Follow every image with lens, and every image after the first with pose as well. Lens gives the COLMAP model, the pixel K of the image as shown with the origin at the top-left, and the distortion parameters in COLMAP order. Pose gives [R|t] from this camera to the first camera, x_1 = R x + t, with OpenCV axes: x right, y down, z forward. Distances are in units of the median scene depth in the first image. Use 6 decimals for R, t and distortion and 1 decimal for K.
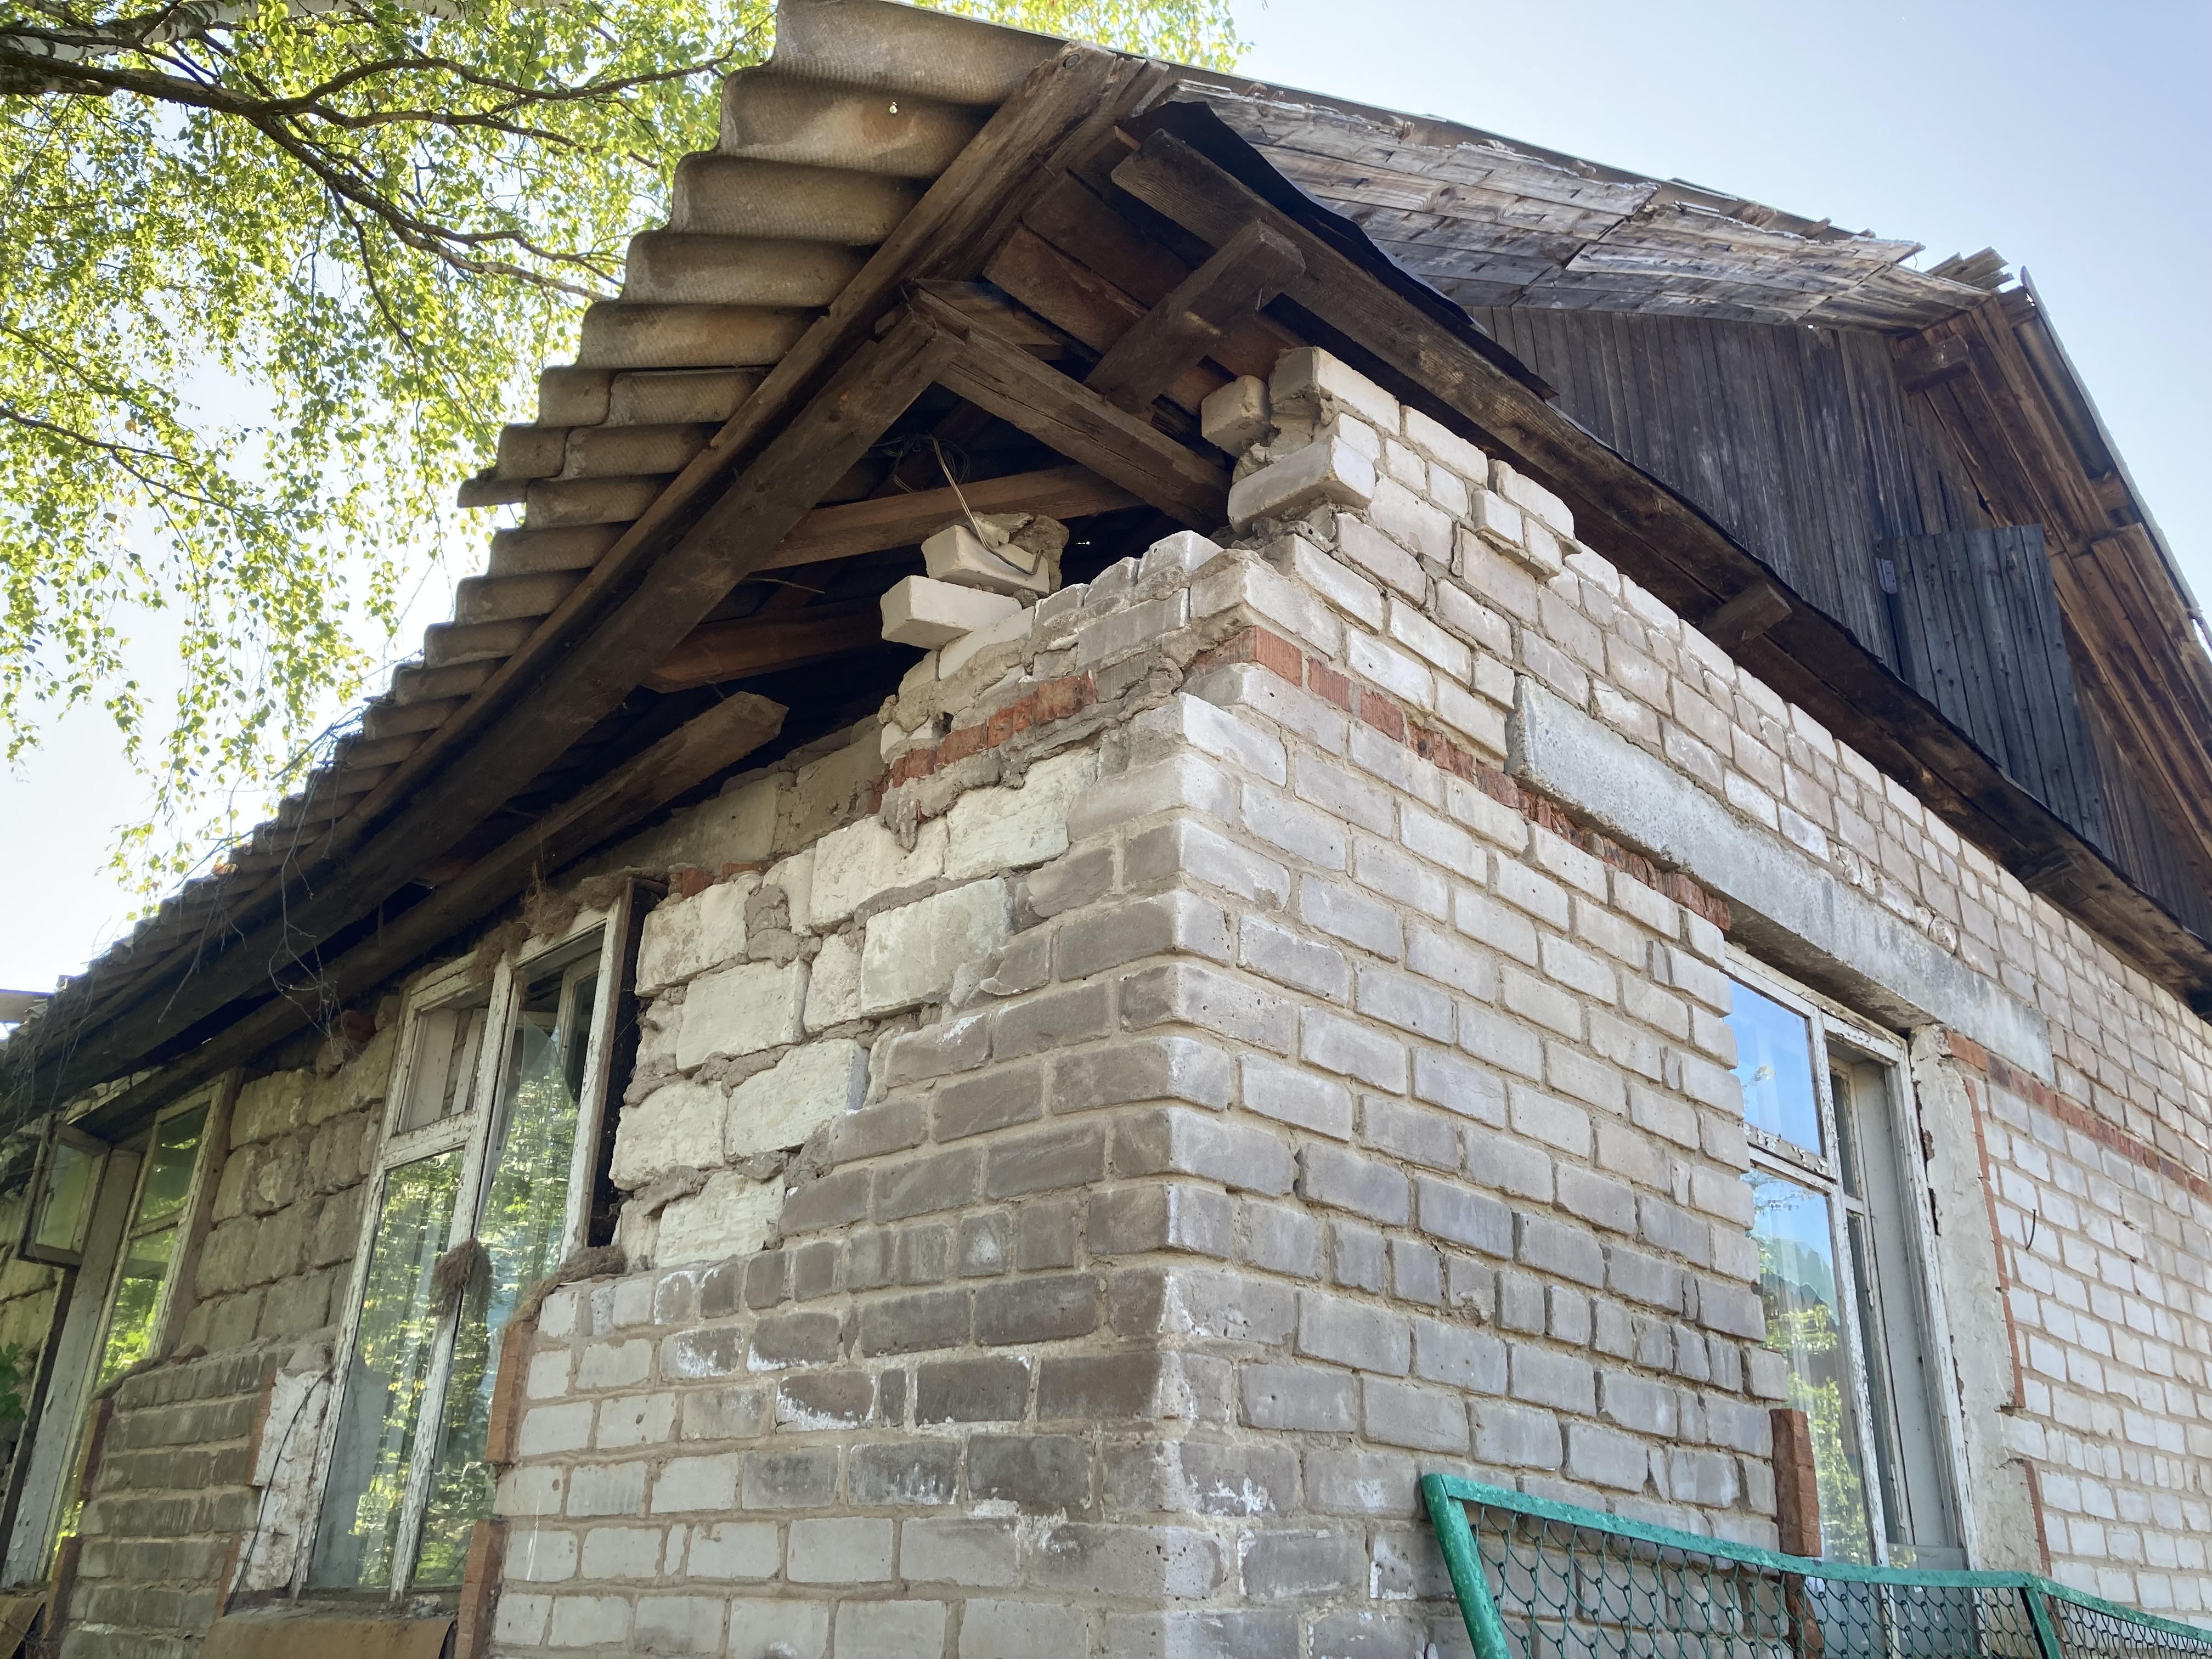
lens RADIAL K [[1809.3, 0, 1106.0], [0, 1809.3, 829.5], [0, 0, 1]] dist [0.000461, 0.000635]
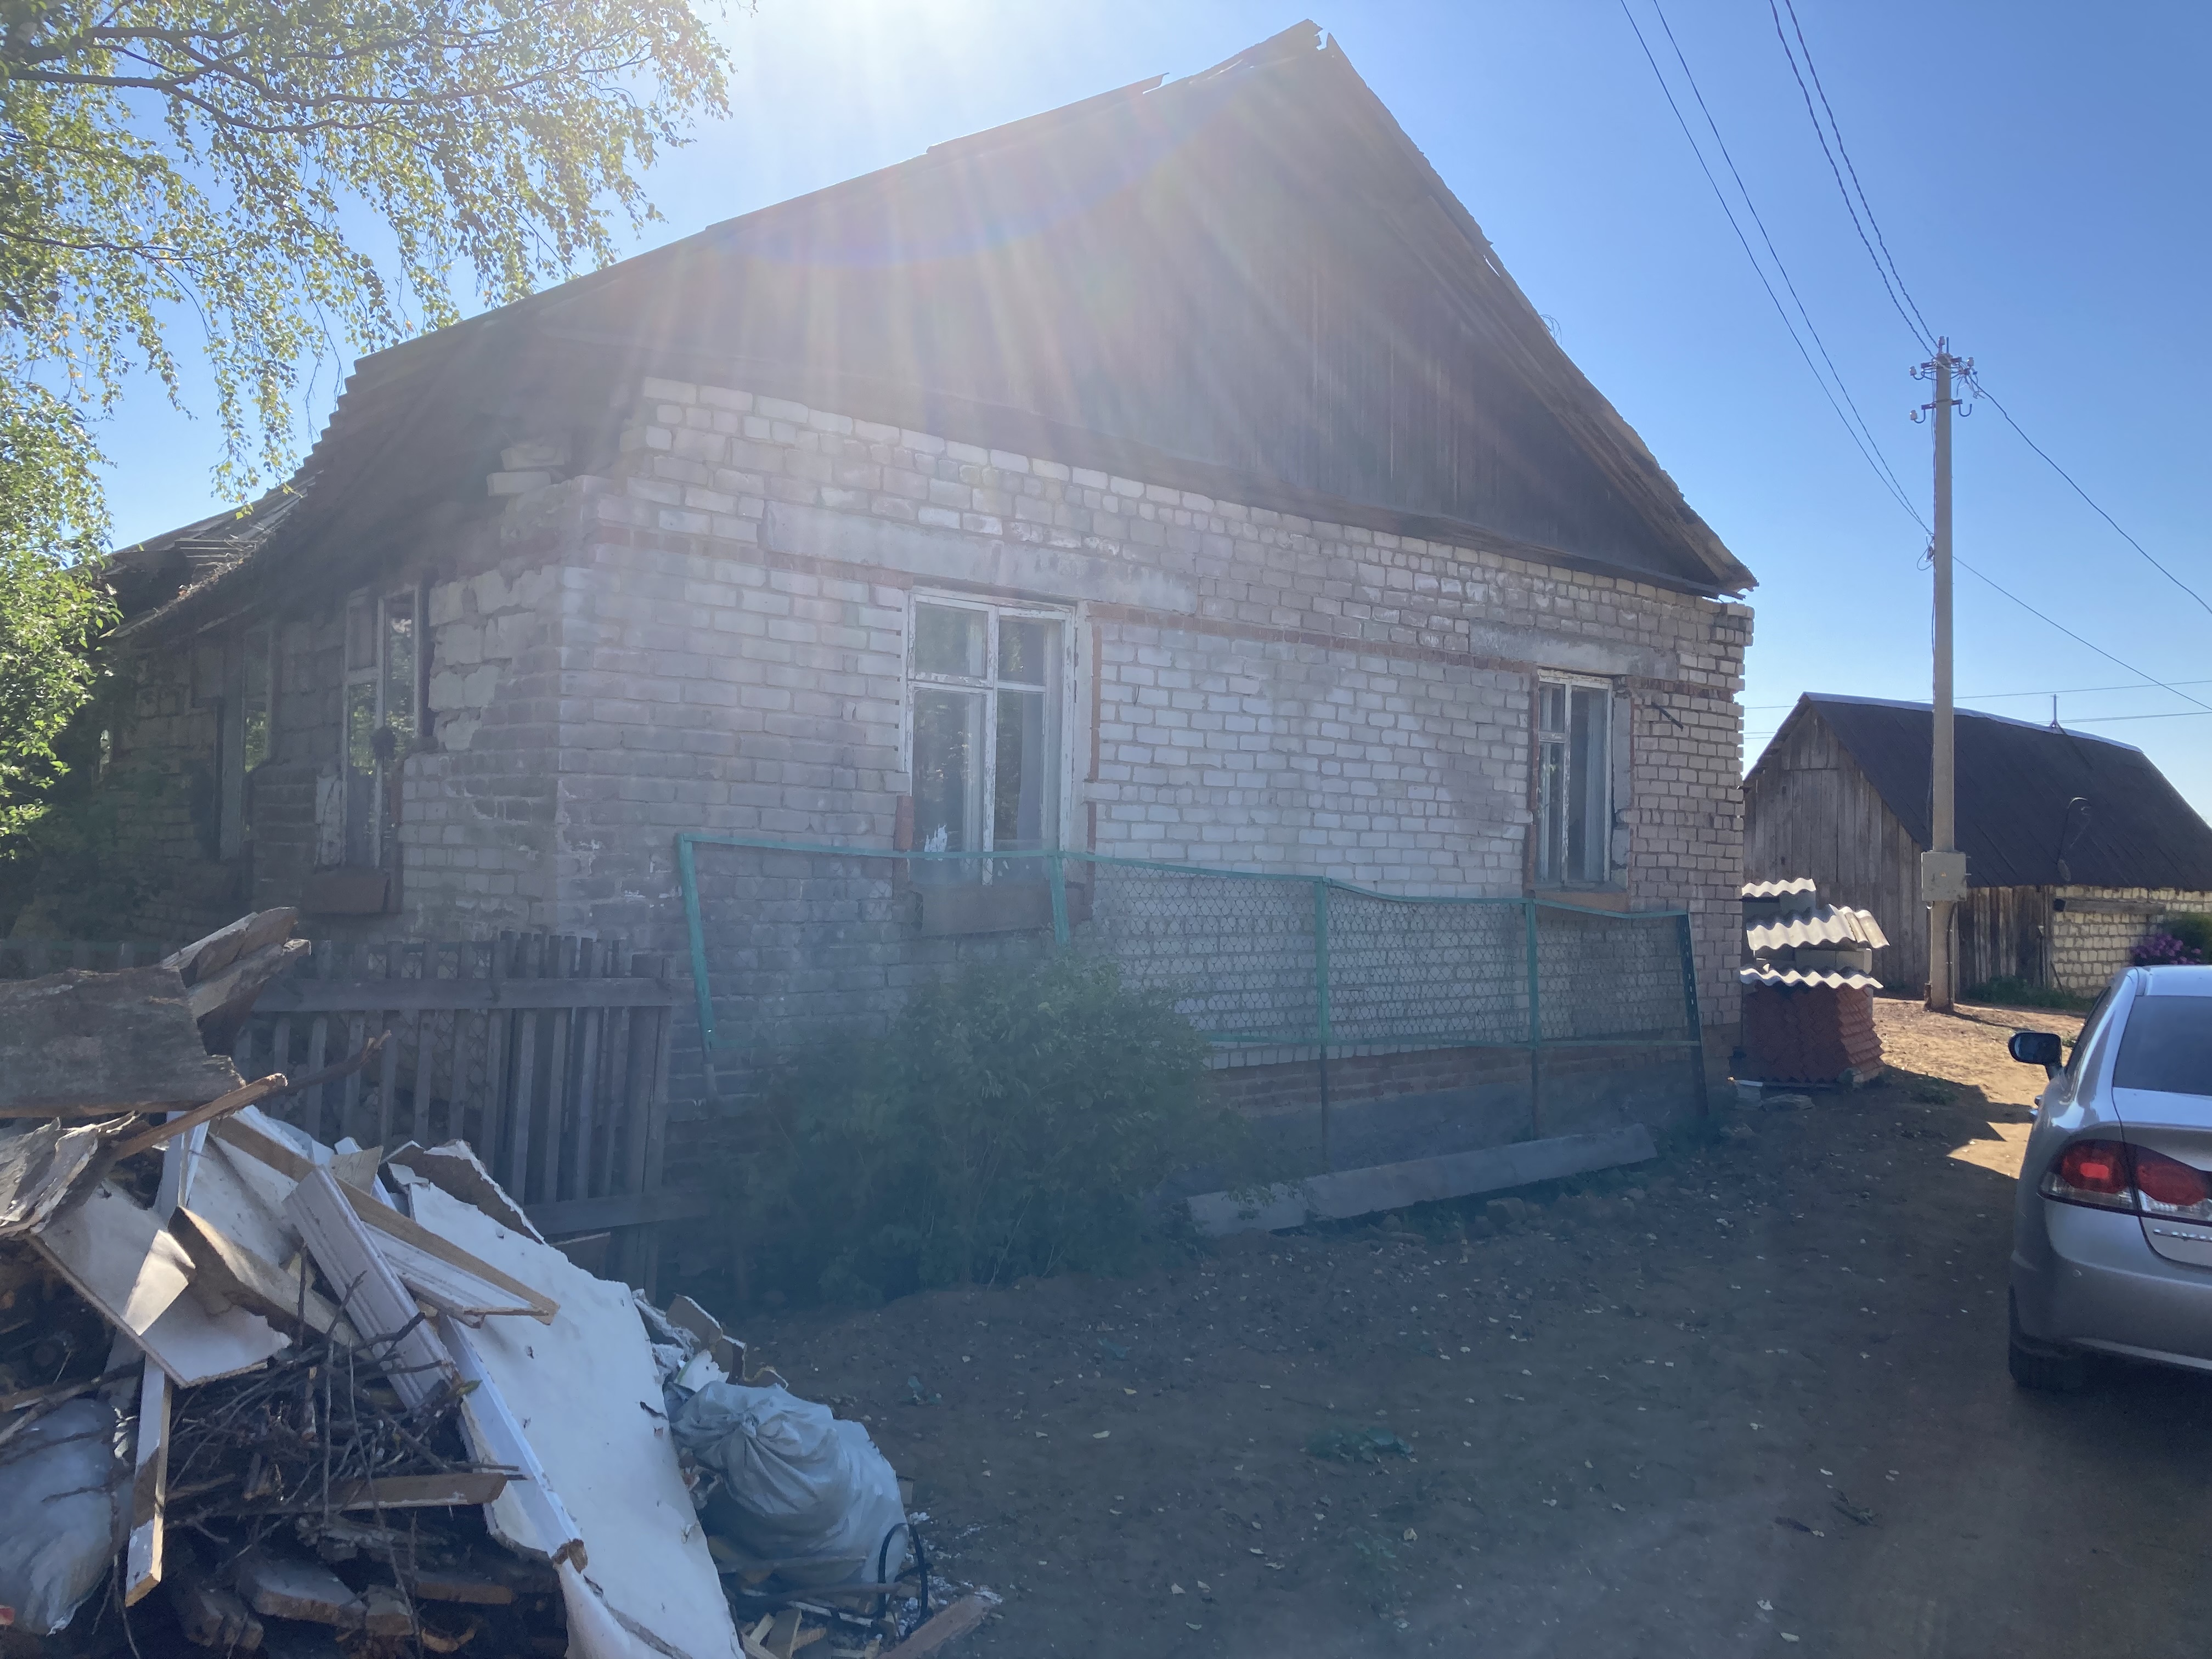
lens RADIAL K [[1767.1, 0, 1106.0], [0, 1767.1, 829.5], [0, 0, 1]] dist [0.117217, 0.000279]
pose [[0.997042, -0.013135, -0.075732, 0.870811], [0.042101, 0.917664, 0.395122, -0.613419], [0.064306, -0.397141, 0.915502, -1.288747]]
